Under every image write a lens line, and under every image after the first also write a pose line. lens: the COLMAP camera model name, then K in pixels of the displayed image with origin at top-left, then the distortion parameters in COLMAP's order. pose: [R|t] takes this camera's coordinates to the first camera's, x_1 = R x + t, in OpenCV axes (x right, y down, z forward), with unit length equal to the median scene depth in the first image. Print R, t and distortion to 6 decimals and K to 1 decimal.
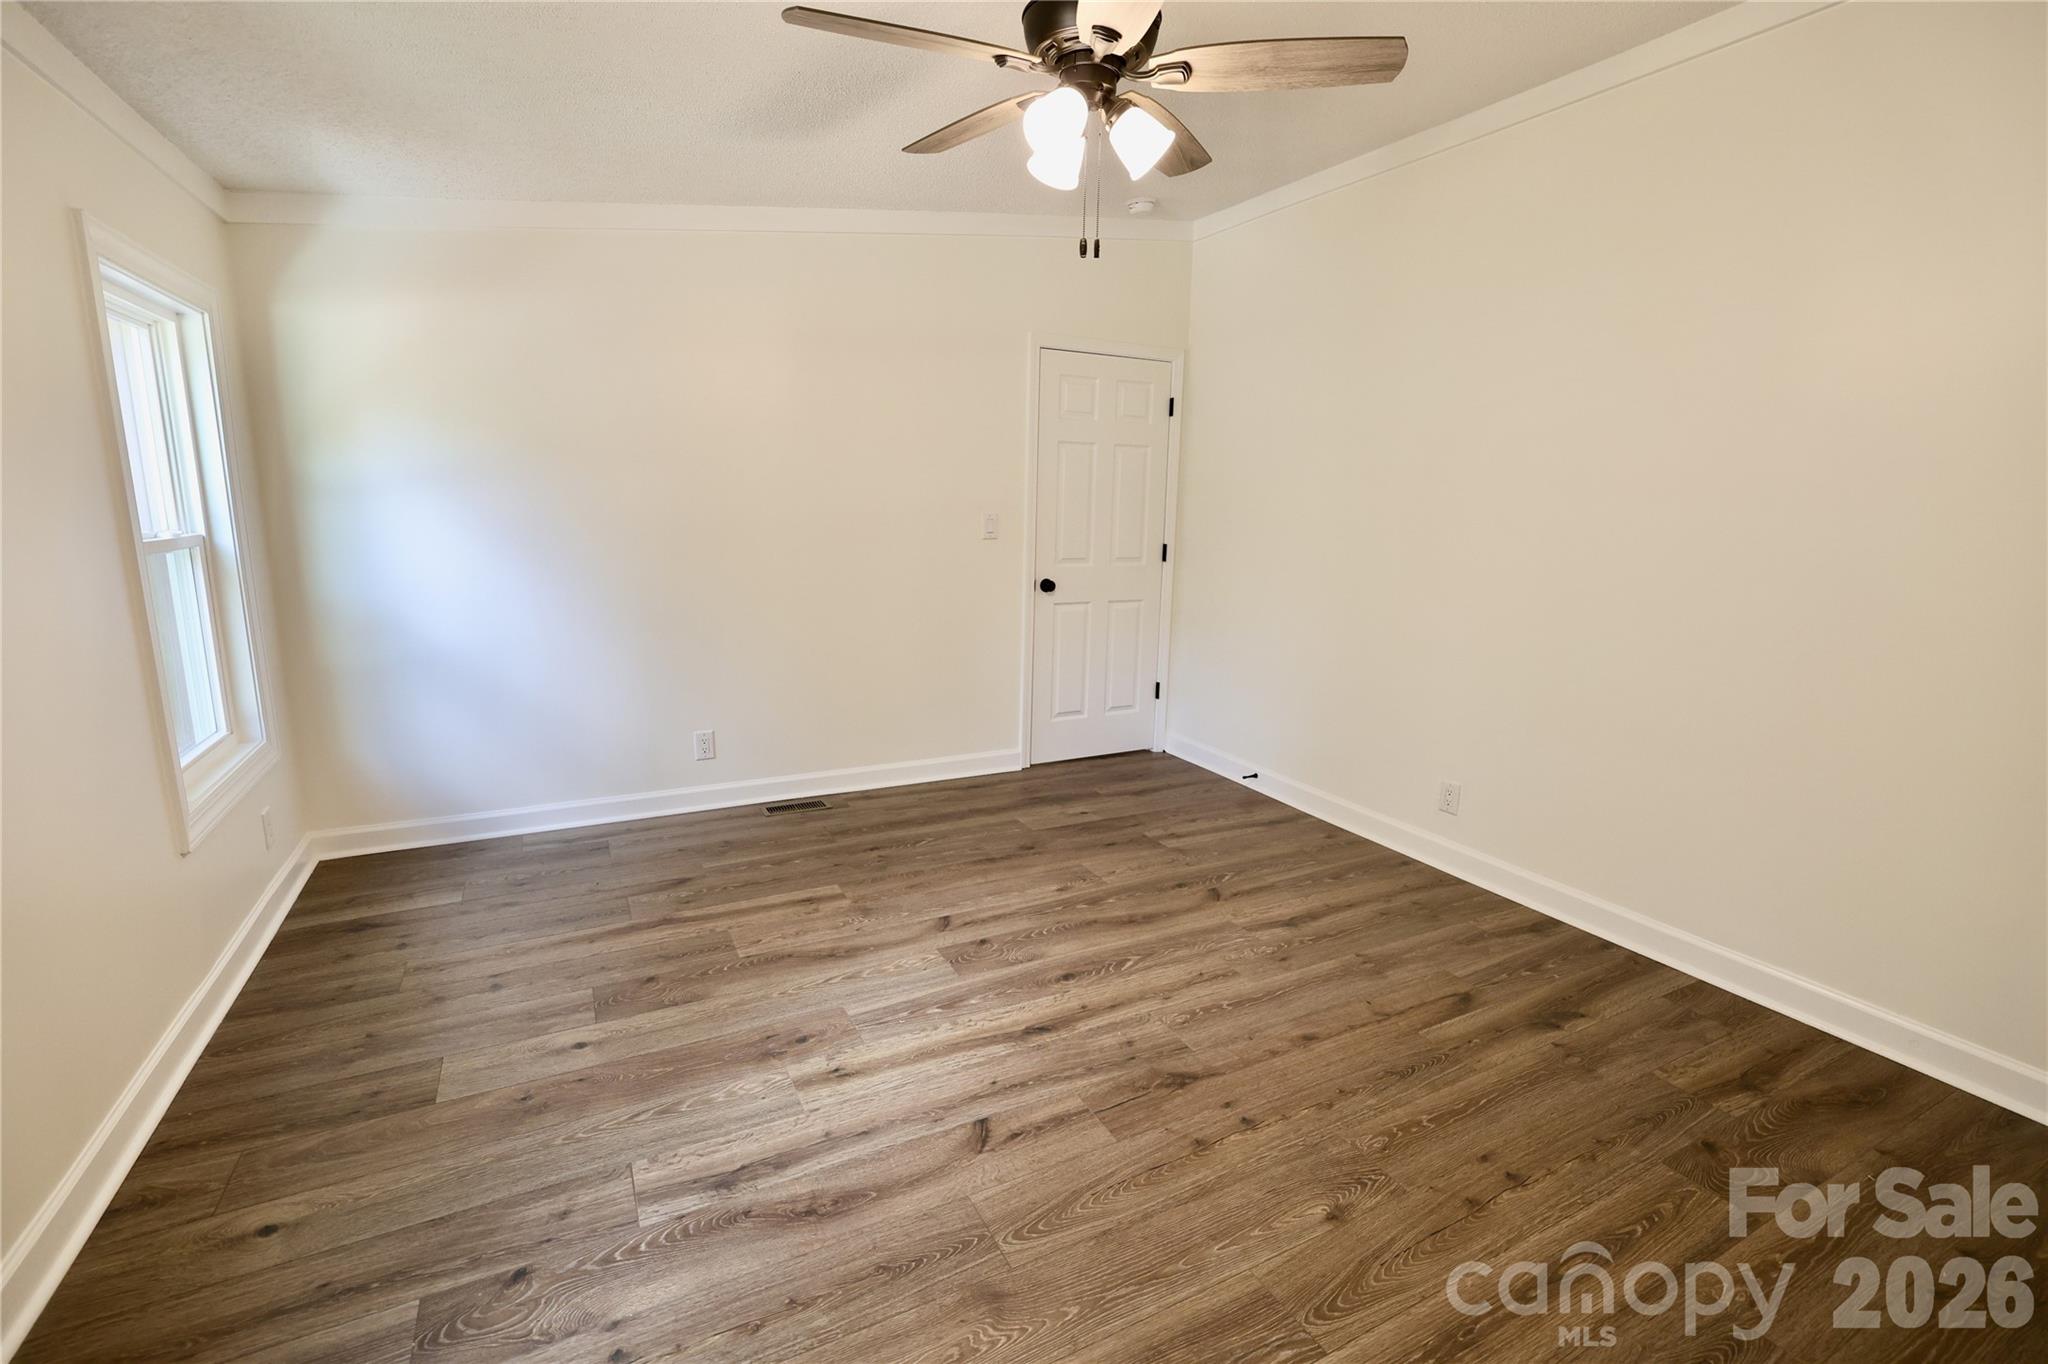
lens RADIAL K [[887.3, 0, 1024.0], [0, 887.3, 682.0], [0, 0, 1]] dist [-0.033775, 0.000161]
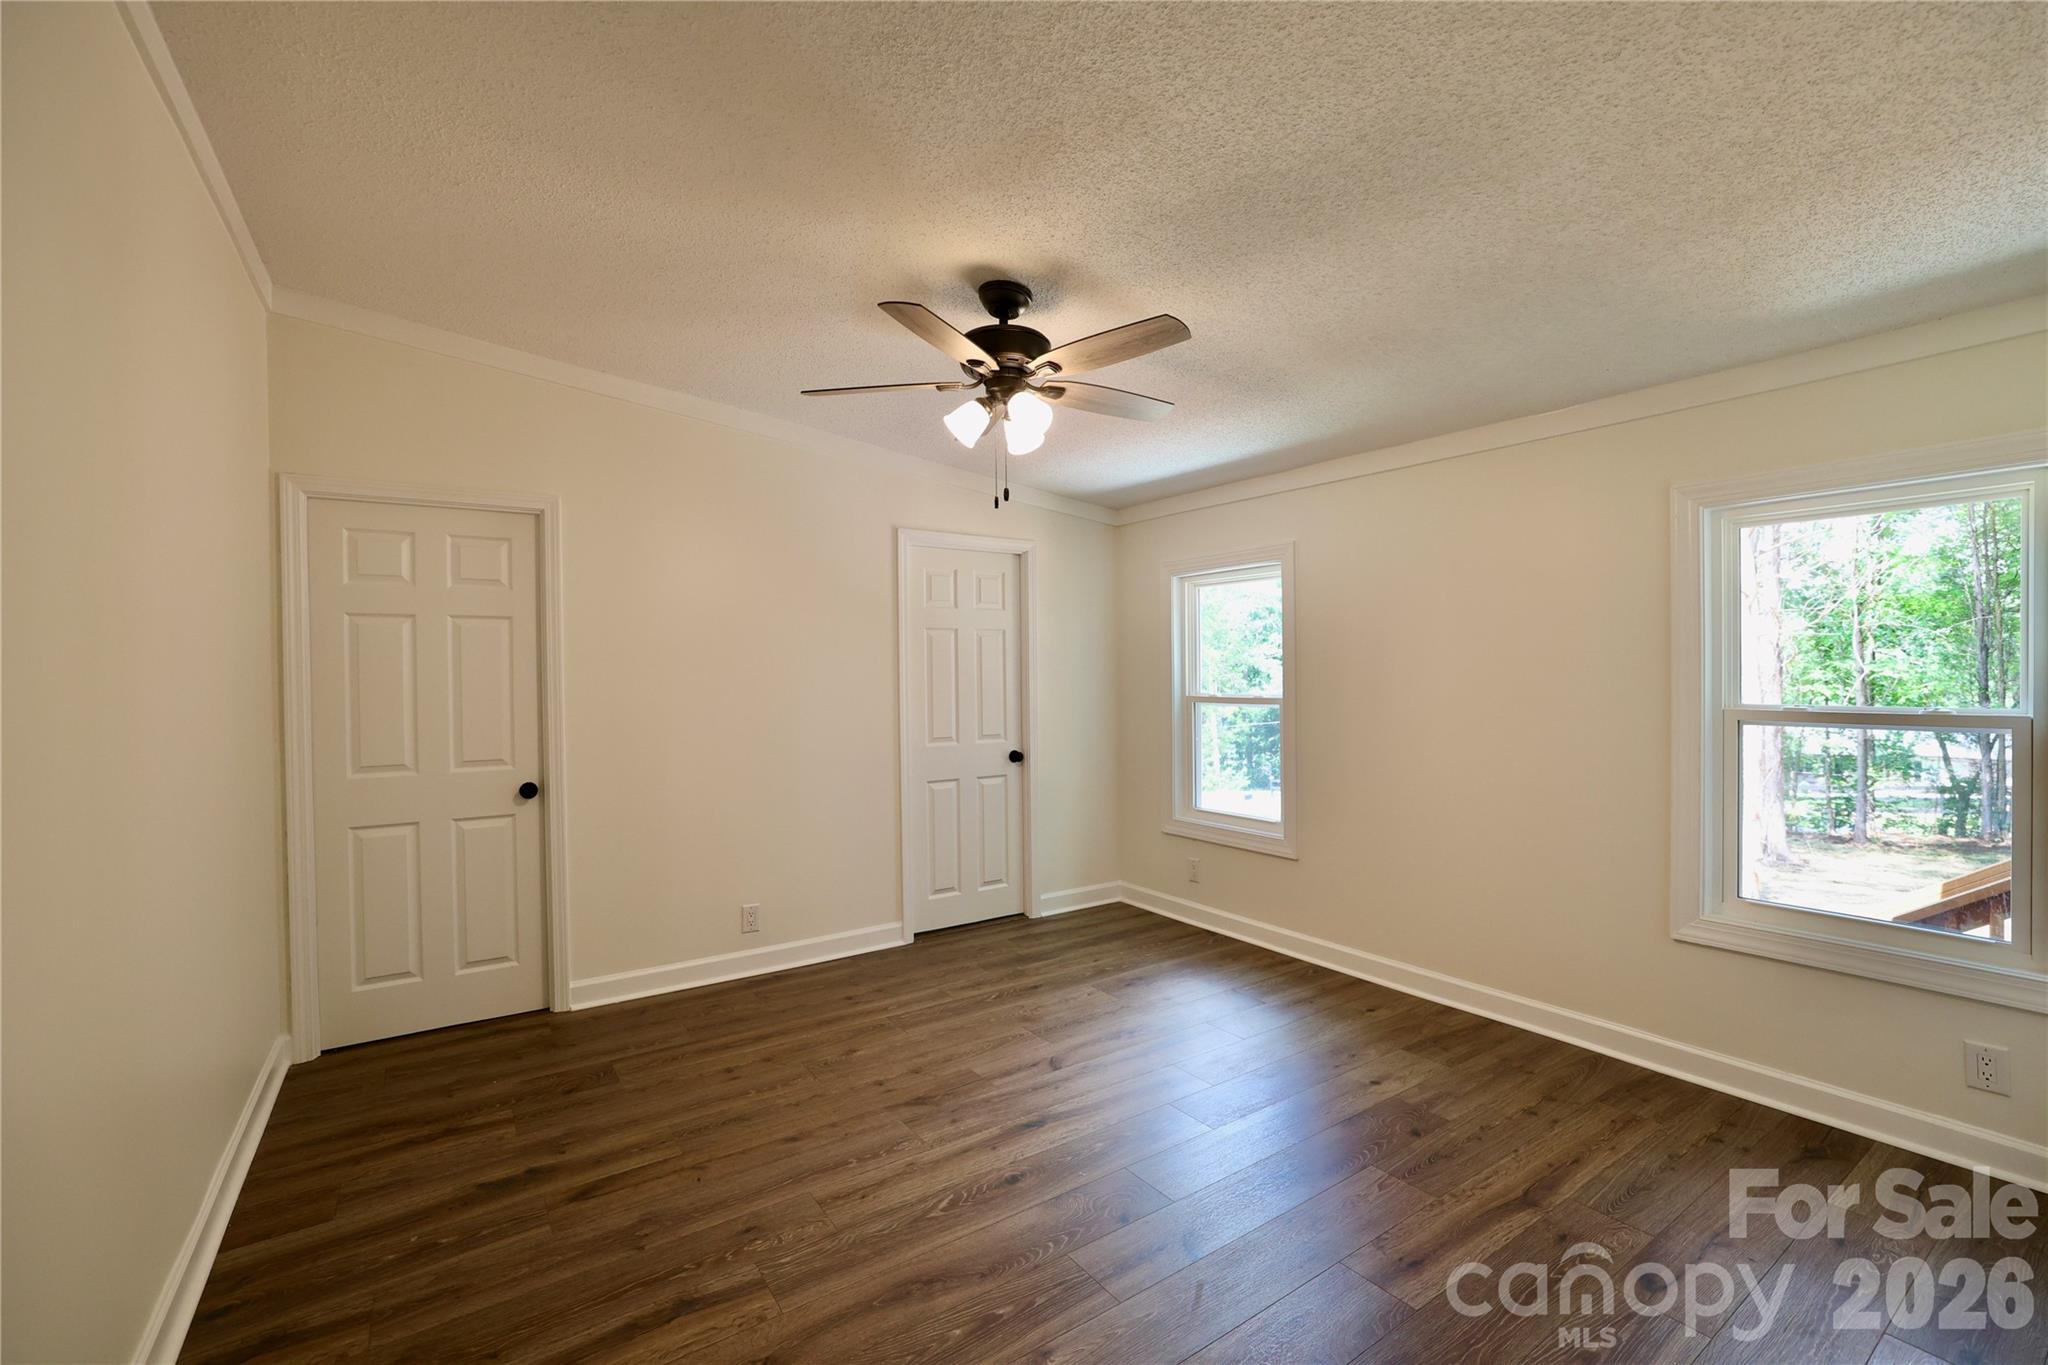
lens RADIAL K [[887.3, 0, 1024.0], [0, 887.3, 682.5], [0, 0, 1]] dist [-0.033775, 0.000161]
pose [[-0.992332, -0.008178, -0.123328, 0.168386], [-0.034490, 0.976494, 0.212765, -0.399304], [0.118689, 0.215388, -0.969289, 1.930832]]
